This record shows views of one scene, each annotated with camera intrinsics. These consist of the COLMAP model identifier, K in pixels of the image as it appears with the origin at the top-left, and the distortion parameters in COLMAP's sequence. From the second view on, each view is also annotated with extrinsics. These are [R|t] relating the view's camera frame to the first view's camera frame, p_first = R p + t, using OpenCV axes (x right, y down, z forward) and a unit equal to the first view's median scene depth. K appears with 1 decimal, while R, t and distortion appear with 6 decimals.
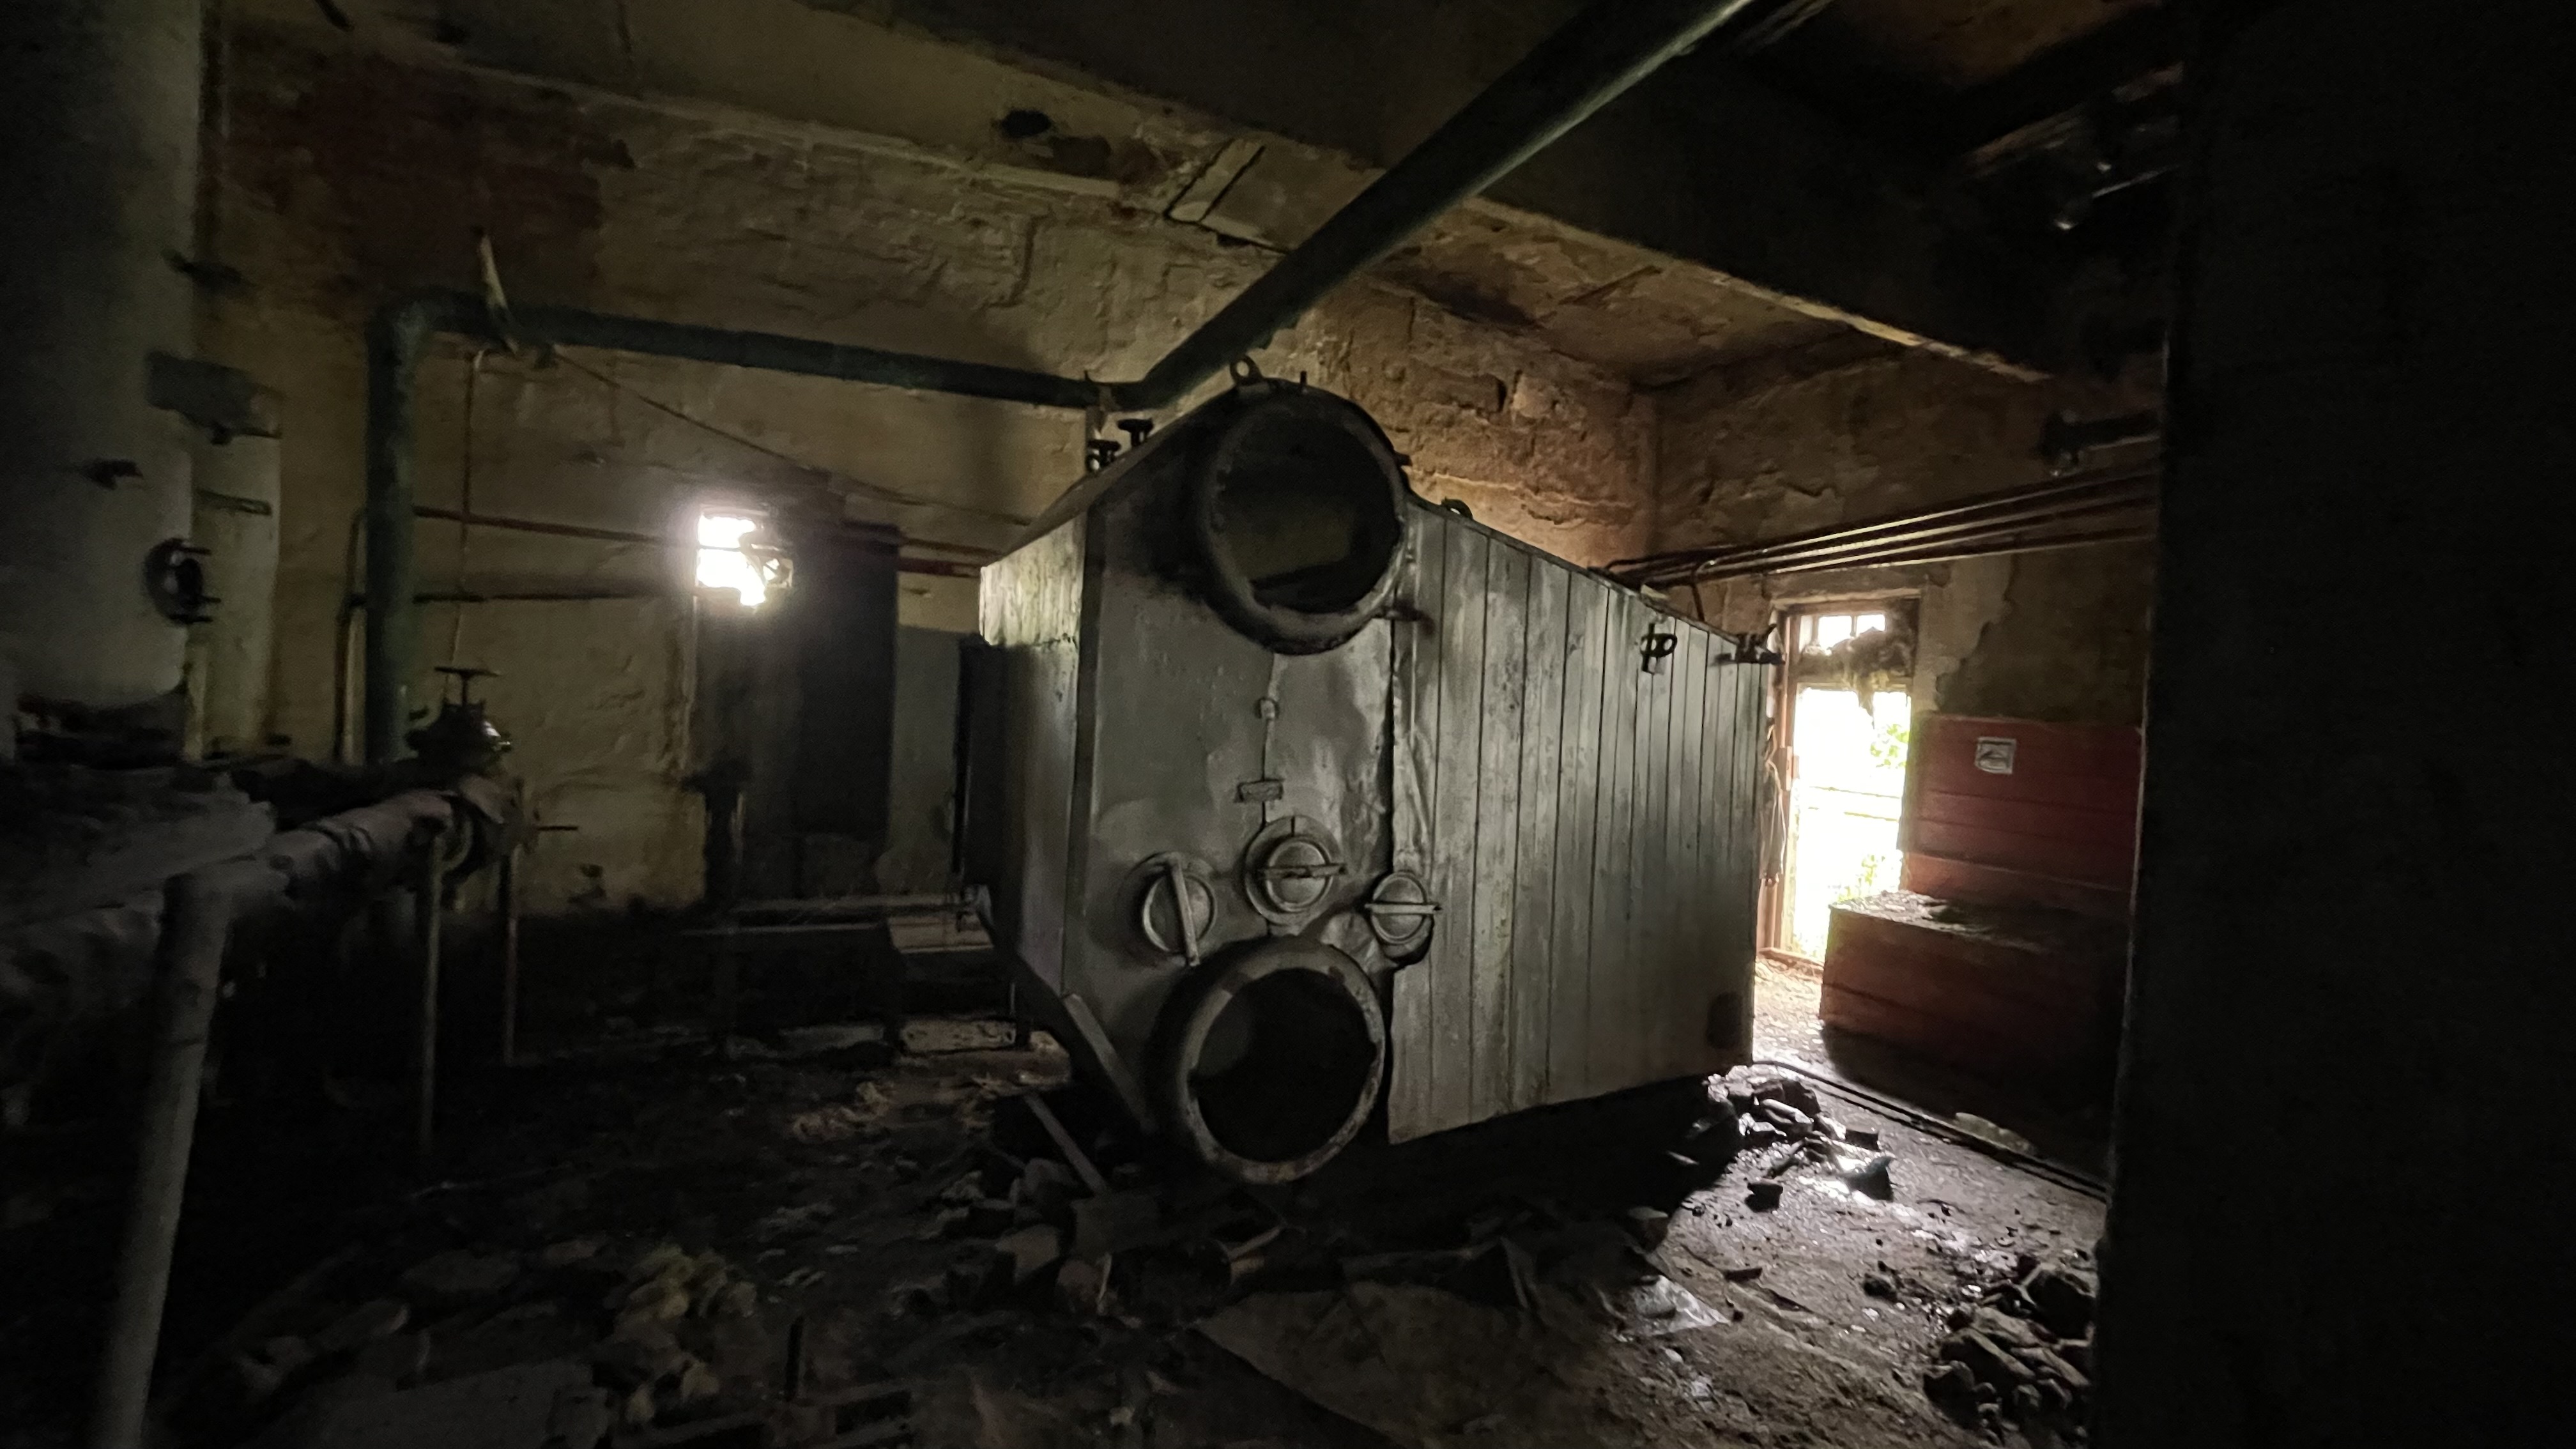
lens RADIAL K [[1046.0, 0, 1288.0], [0, 1046.0, 724.5], [0, 0, 1]] dist [-0.000174, -0.000743]
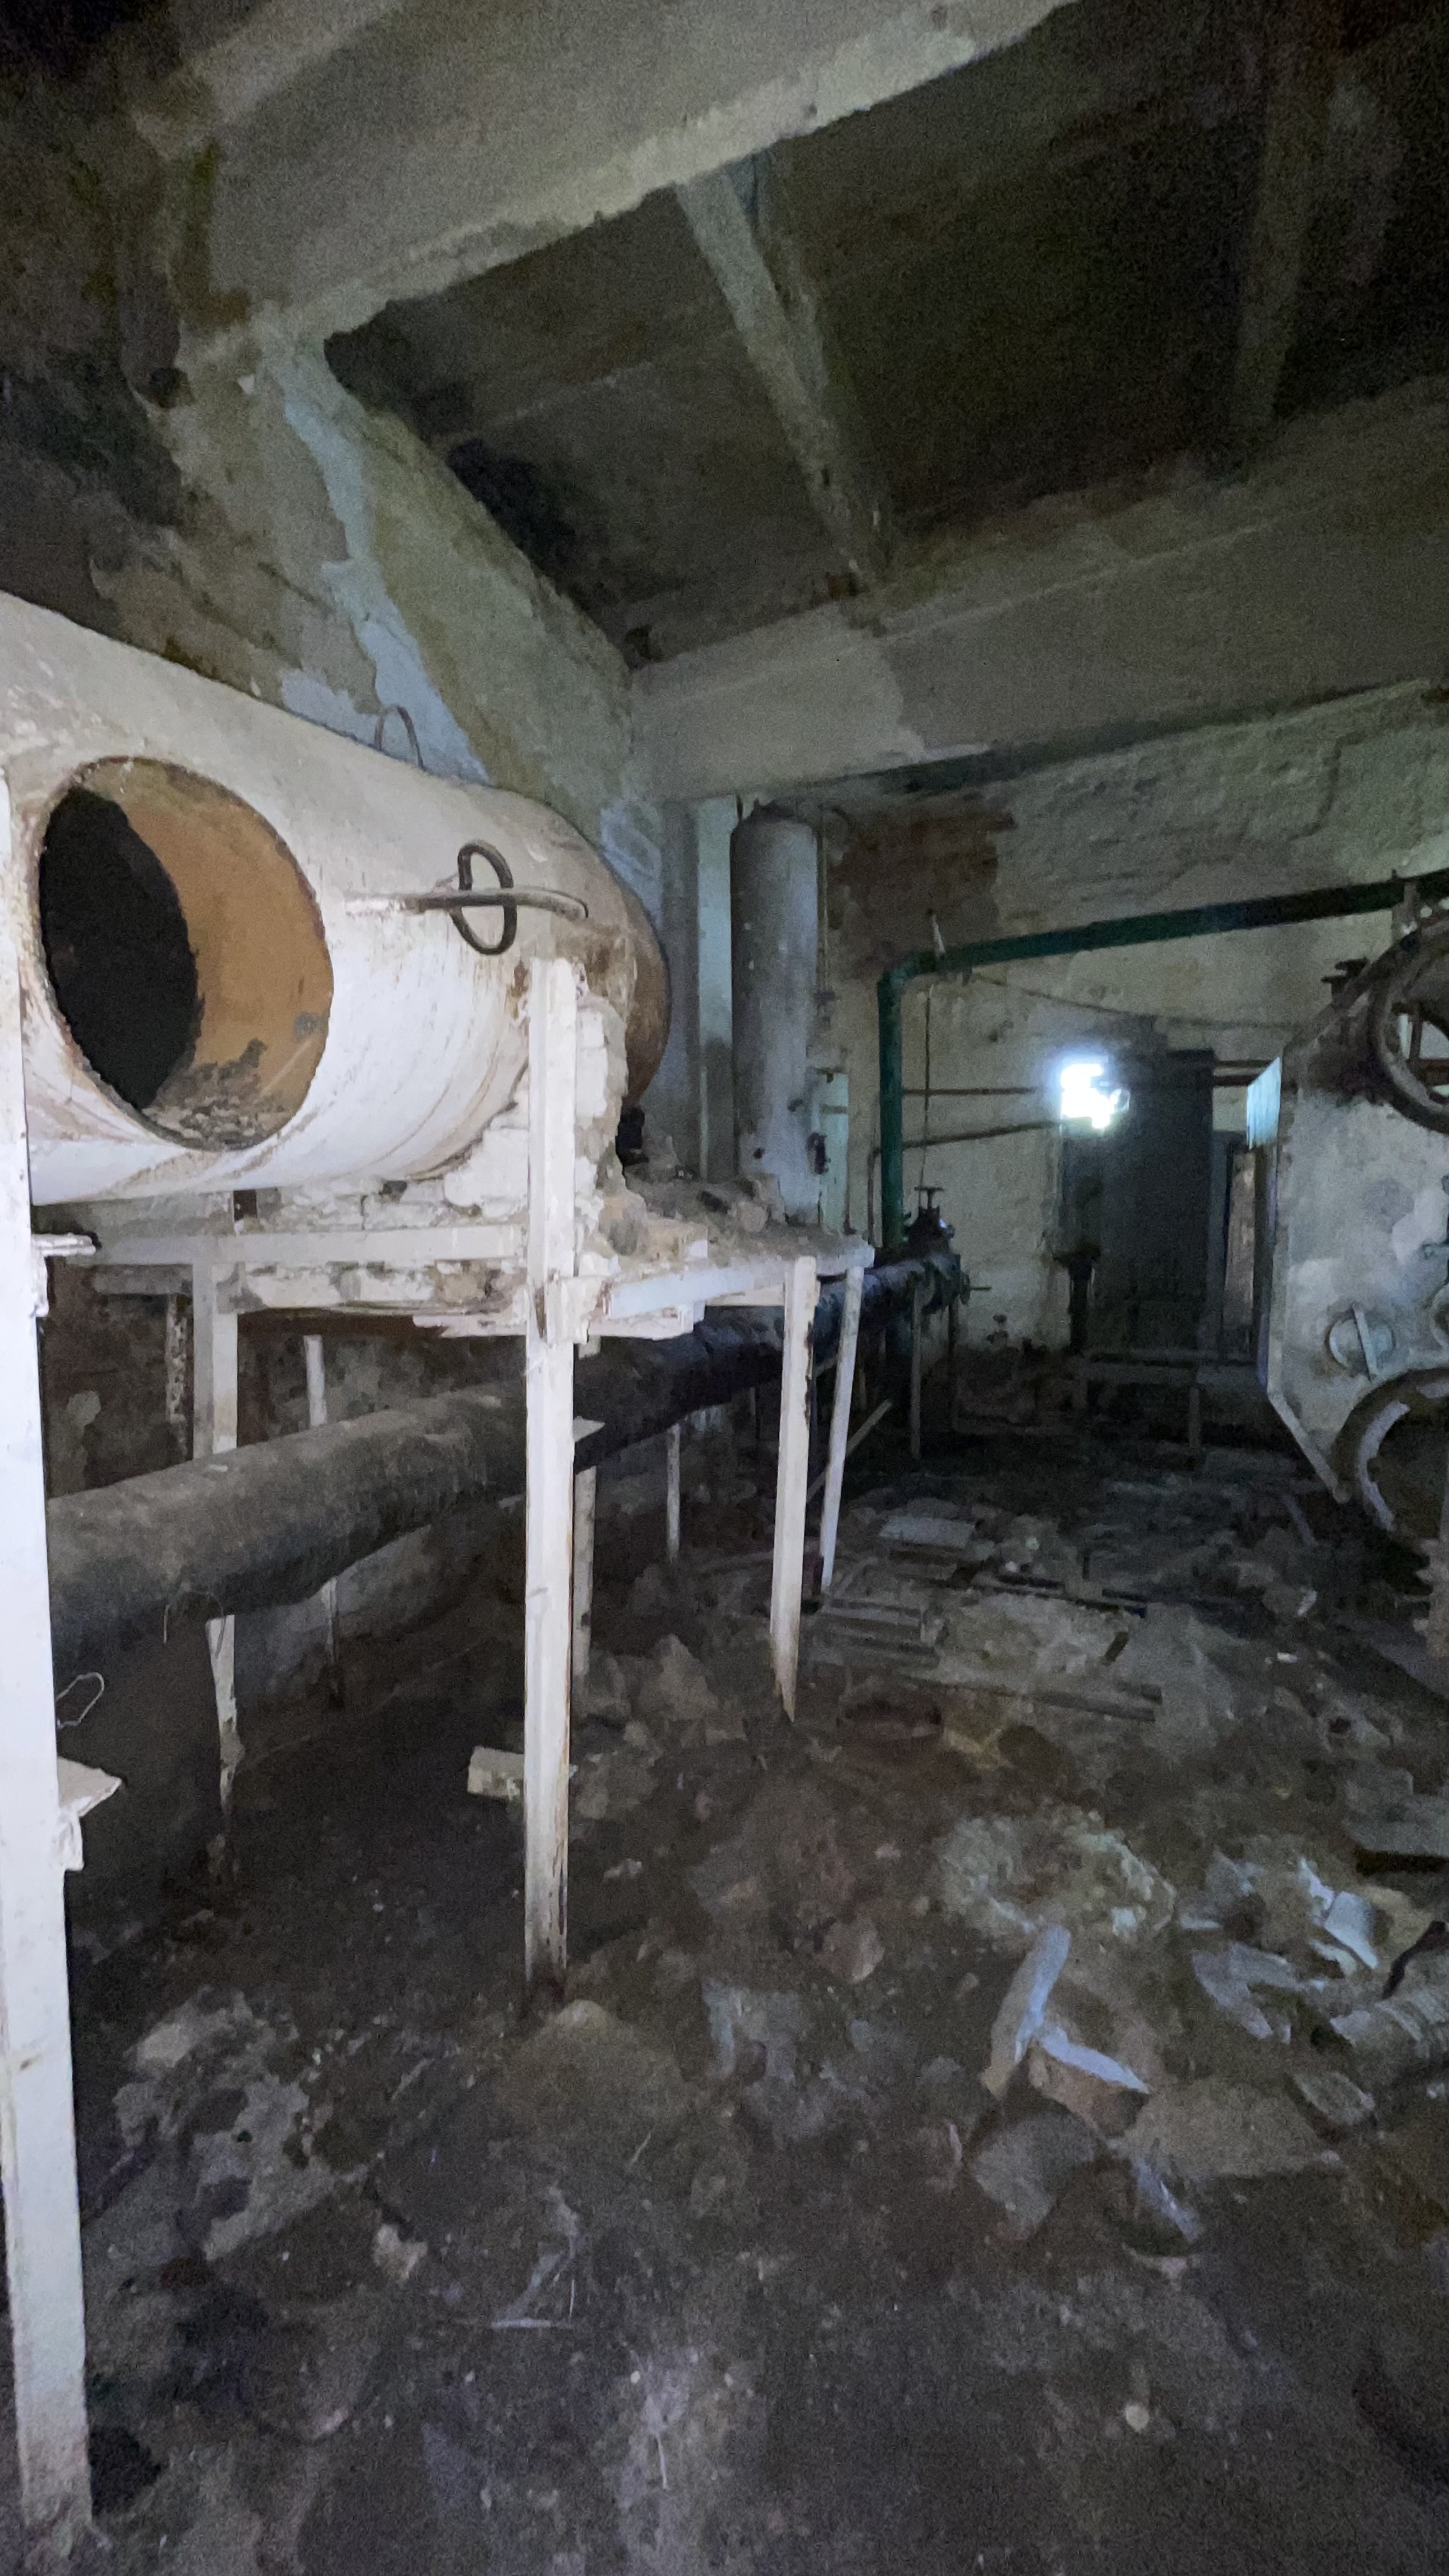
lens RADIAL K [[1046.0, 0, 724.5], [0, 1046.0, 1288.0], [0, 0, 1]] dist [-0.000174, -0.000743]
pose [[0.653138, 0.015821, -0.757074, 0.207463], [0.030940, 0.998389, 0.047556, 0.012870], [0.756607, -0.054485, 0.651596, -0.268441]]
